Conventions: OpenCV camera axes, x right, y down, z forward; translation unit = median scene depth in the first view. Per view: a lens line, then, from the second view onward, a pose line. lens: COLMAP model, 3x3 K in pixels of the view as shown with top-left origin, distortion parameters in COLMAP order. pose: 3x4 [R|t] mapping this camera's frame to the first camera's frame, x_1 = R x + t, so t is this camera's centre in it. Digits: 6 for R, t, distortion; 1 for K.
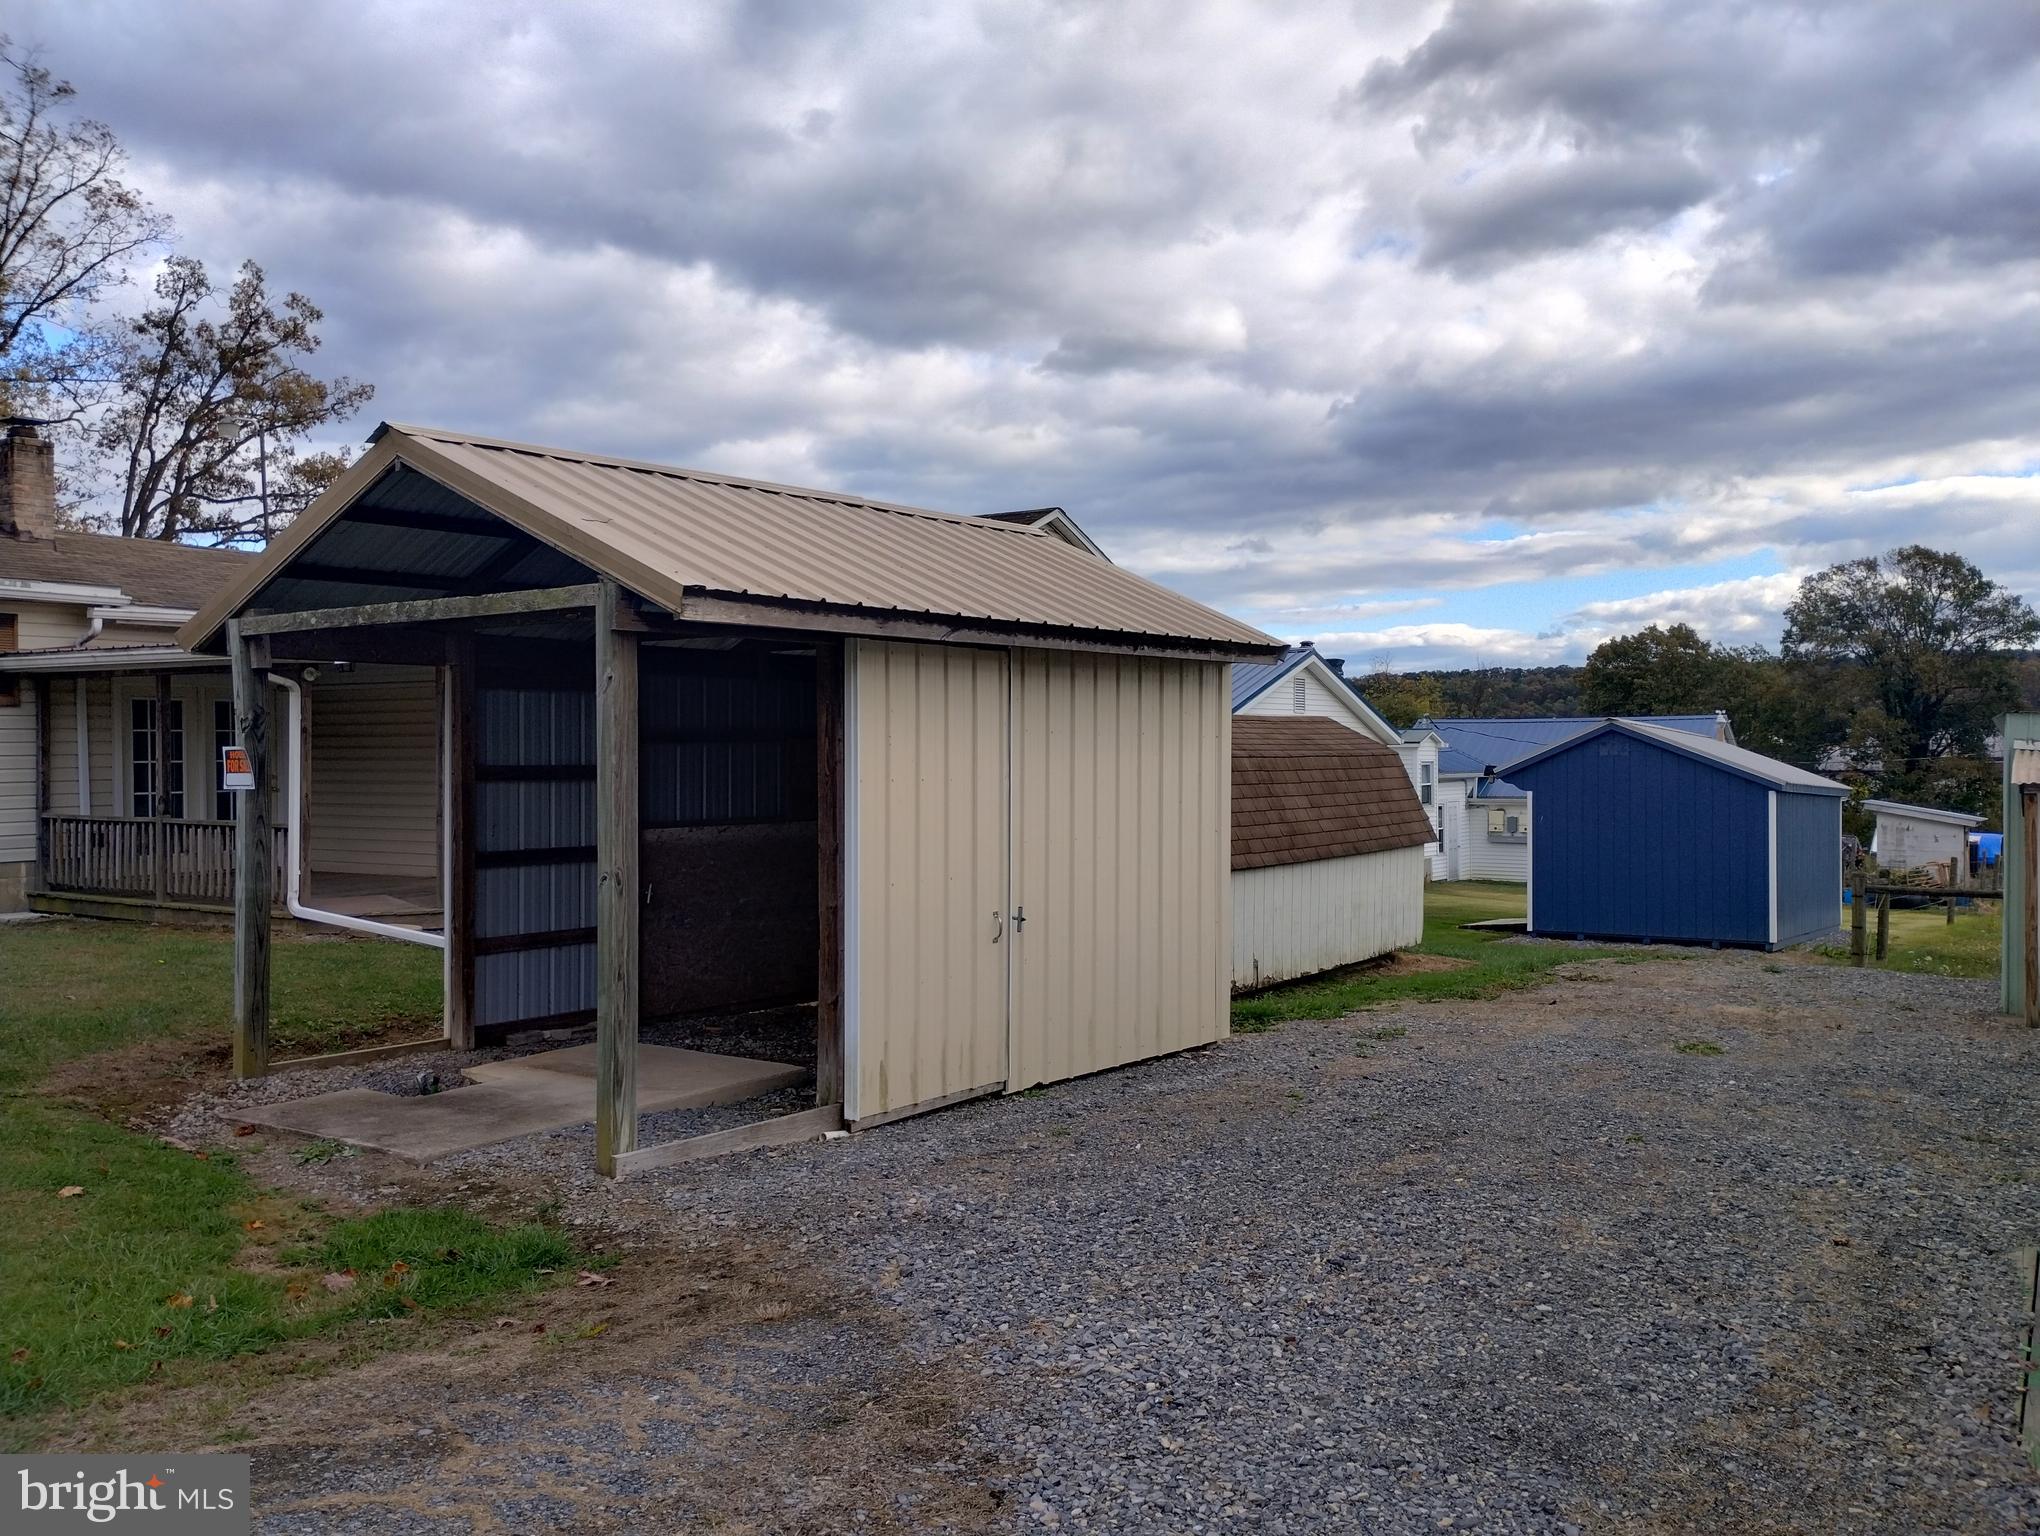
lens RADIAL K [[1691.0, 0, 1025.5], [0, 1691.0, 754.5], [0, 0, 1]] dist [0.044932, -0.053025]
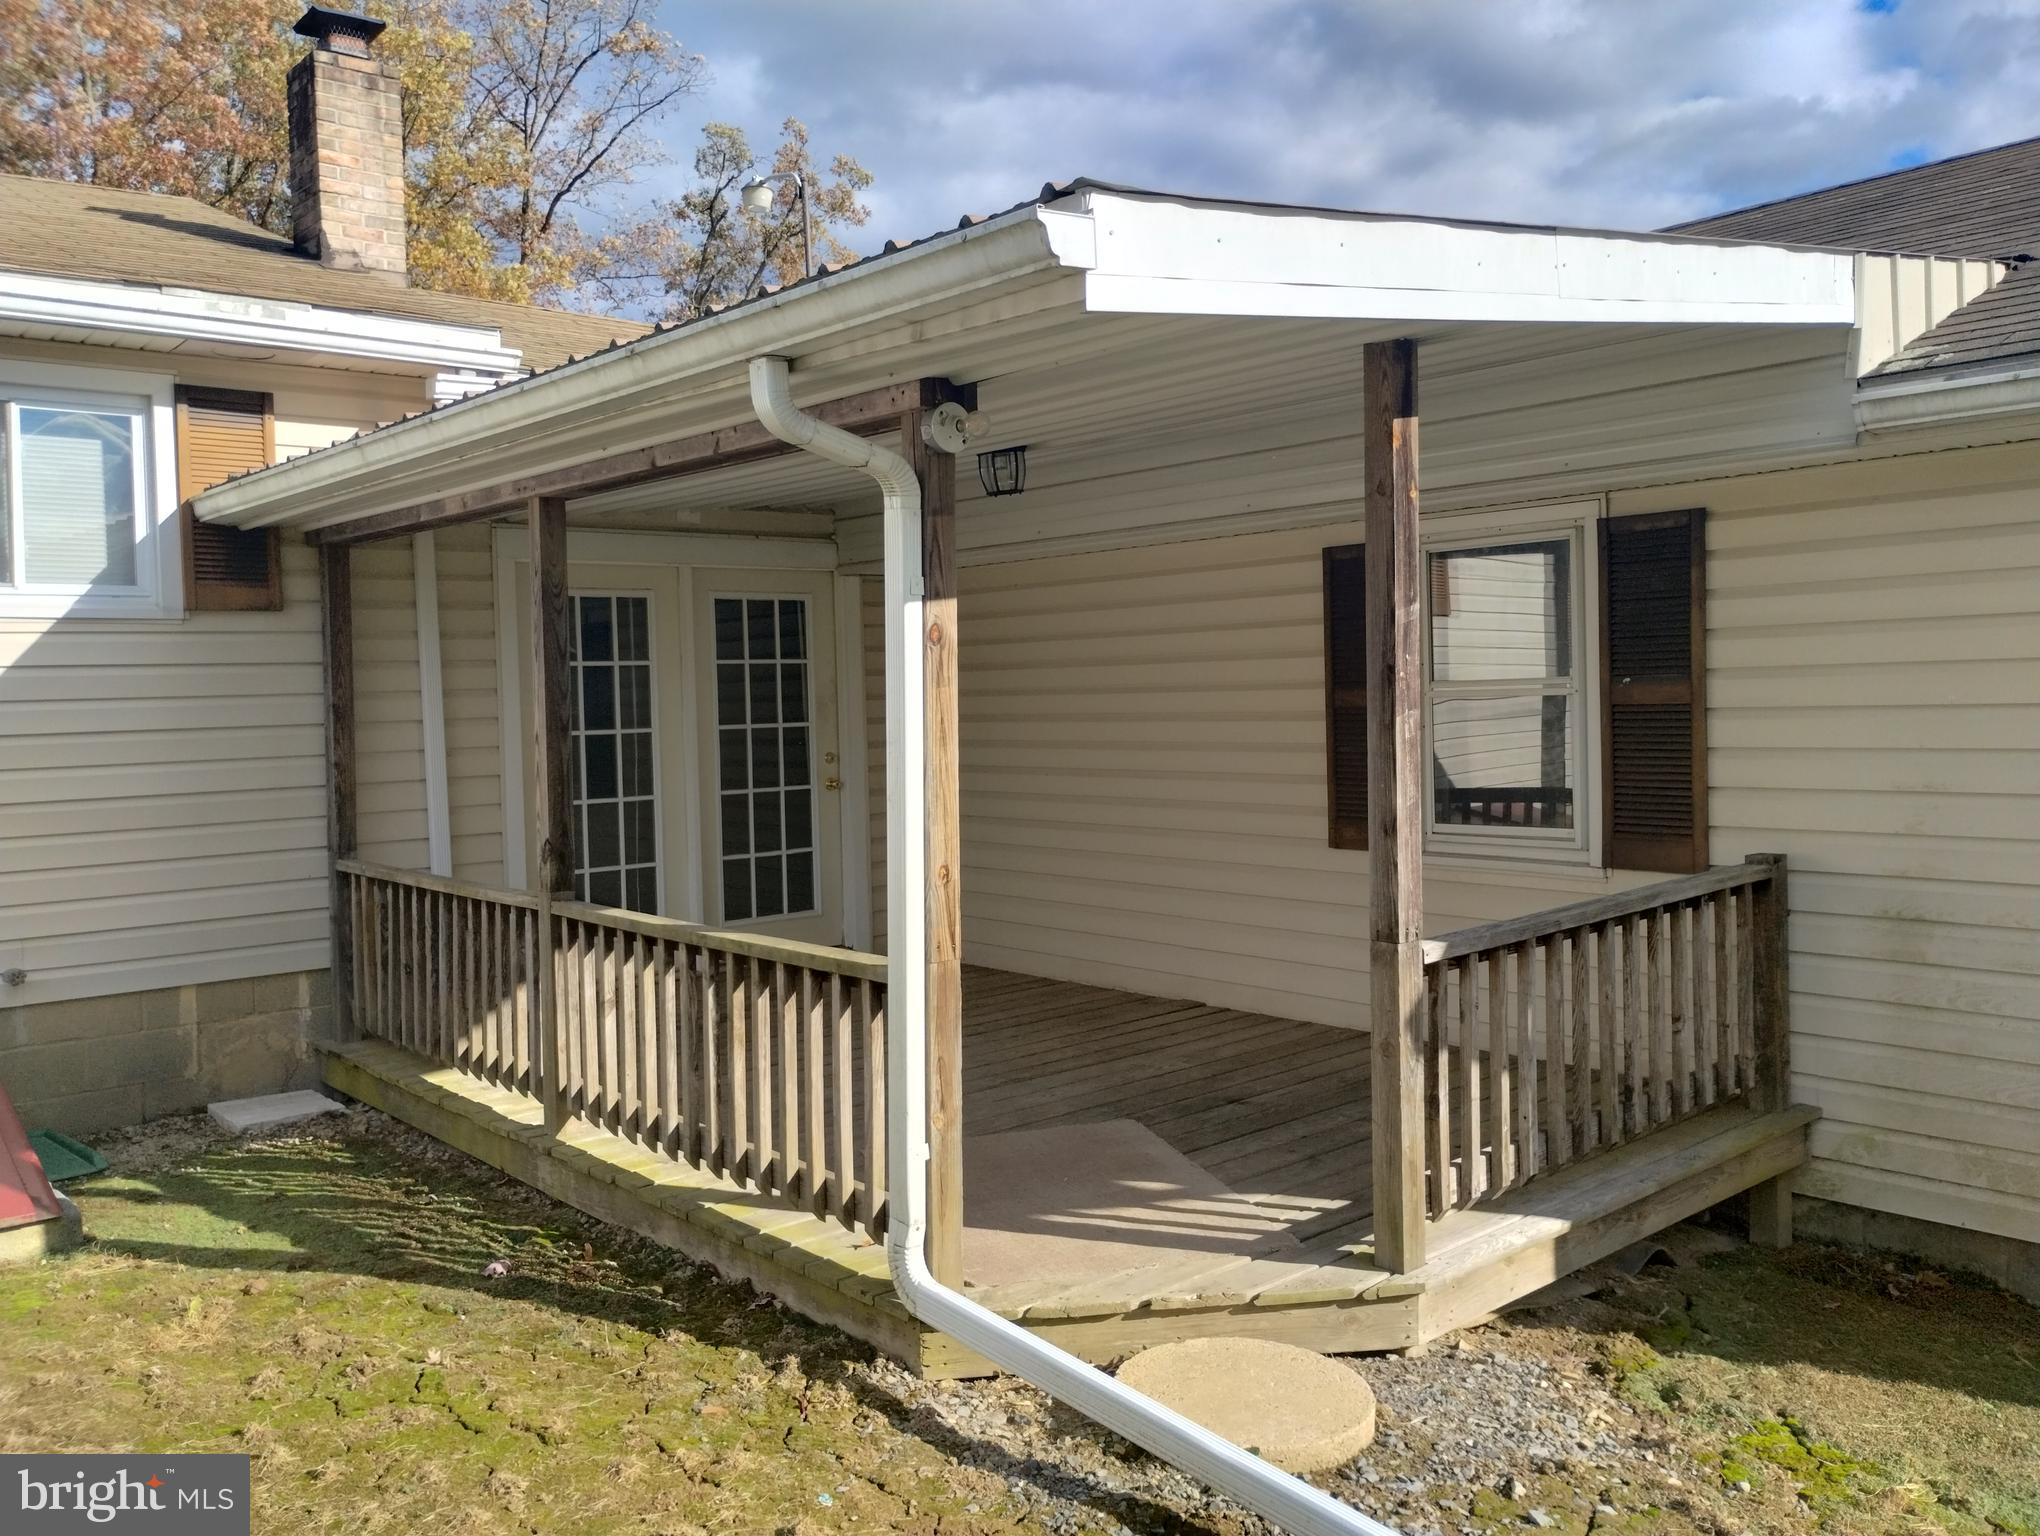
lens RADIAL K [[1691.0, 0, 1025.5], [0, 1691.0, 754.5], [0, 0, 1]] dist [0.044932, -0.053025]
pose [[0.955250, -0.003941, -0.295773, -0.263262], [0.015361, 0.999223, 0.036296, -0.004557], [0.295400, -0.039215, 0.954569, 0.594151]]
